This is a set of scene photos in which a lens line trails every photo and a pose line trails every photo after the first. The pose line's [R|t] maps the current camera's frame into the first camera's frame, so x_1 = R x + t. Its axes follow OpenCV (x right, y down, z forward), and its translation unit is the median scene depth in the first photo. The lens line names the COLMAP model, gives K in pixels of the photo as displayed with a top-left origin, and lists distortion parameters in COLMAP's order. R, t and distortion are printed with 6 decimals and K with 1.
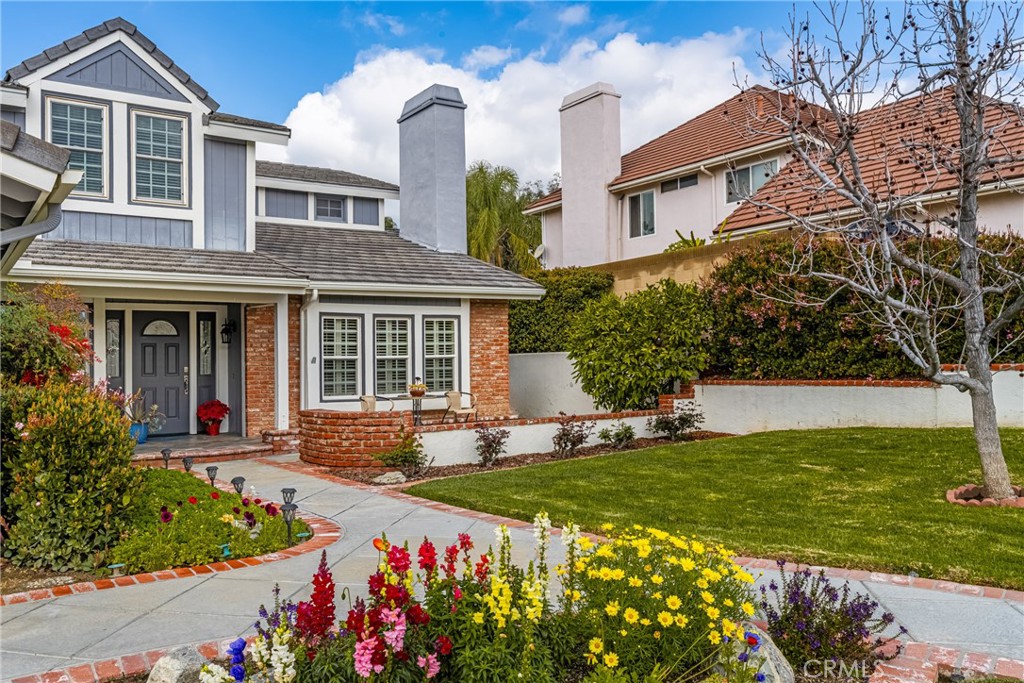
lens RADIAL K [[797.1, 0, 511.8], [0, 797.1, 343.7], [0, 0, 1]] dist [0.005204, 0.001654]
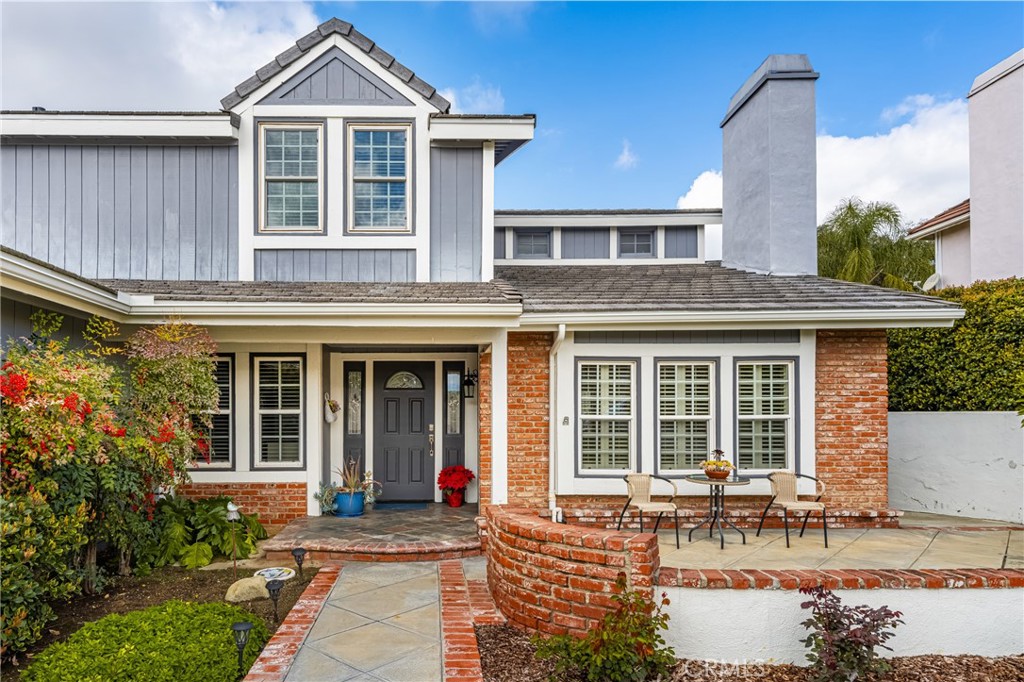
lens RADIAL K [[526.5, 0, 502.1], [0, 526.5, 401.5], [0, 0, 1]] dist [0.005238, -0.000080]
pose [[0.811561, 0.008375, -0.584208, -0.009114], [0.000095, 0.999895, 0.014466, -0.004425], [0.584268, -0.011795, 0.811475, 0.552875]]
